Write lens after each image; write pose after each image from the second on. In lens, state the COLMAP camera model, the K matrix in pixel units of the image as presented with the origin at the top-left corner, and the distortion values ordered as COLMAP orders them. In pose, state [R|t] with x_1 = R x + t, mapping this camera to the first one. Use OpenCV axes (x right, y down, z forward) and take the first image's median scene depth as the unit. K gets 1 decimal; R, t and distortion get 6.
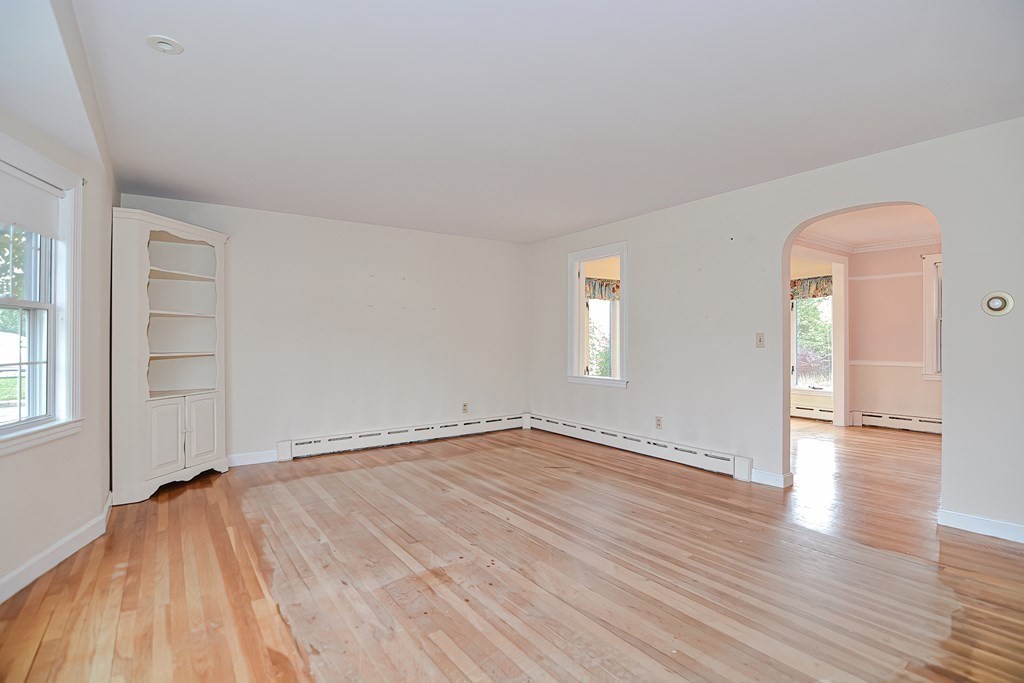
lens RADIAL K [[495.4, 0, 511.1], [0, 495.4, 339.5], [0, 0, 1]] dist [-0.005924, -0.009378]
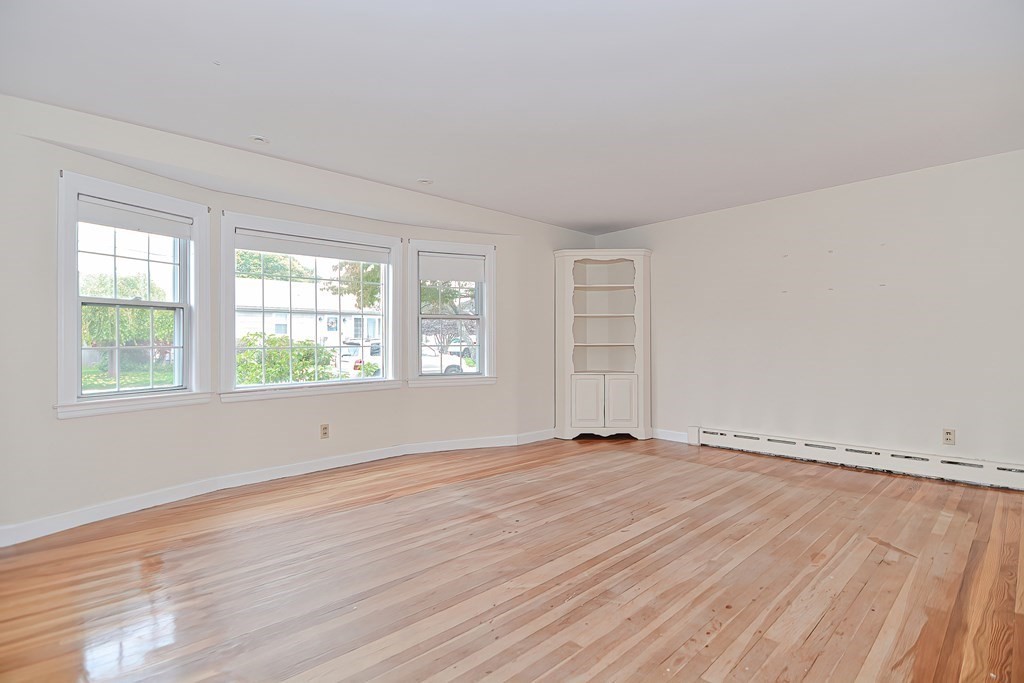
lens RADIAL K [[495.4, 0, 510.6], [0, 495.4, 342.2], [0, 0, 1]] dist [-0.005924, -0.009378]
pose [[0.142253, 0.002243, -0.989828, 0.797261], [0.007164, 0.999969, 0.003295, 0.020079], [0.989804, -0.007560, 0.142233, 0.643016]]
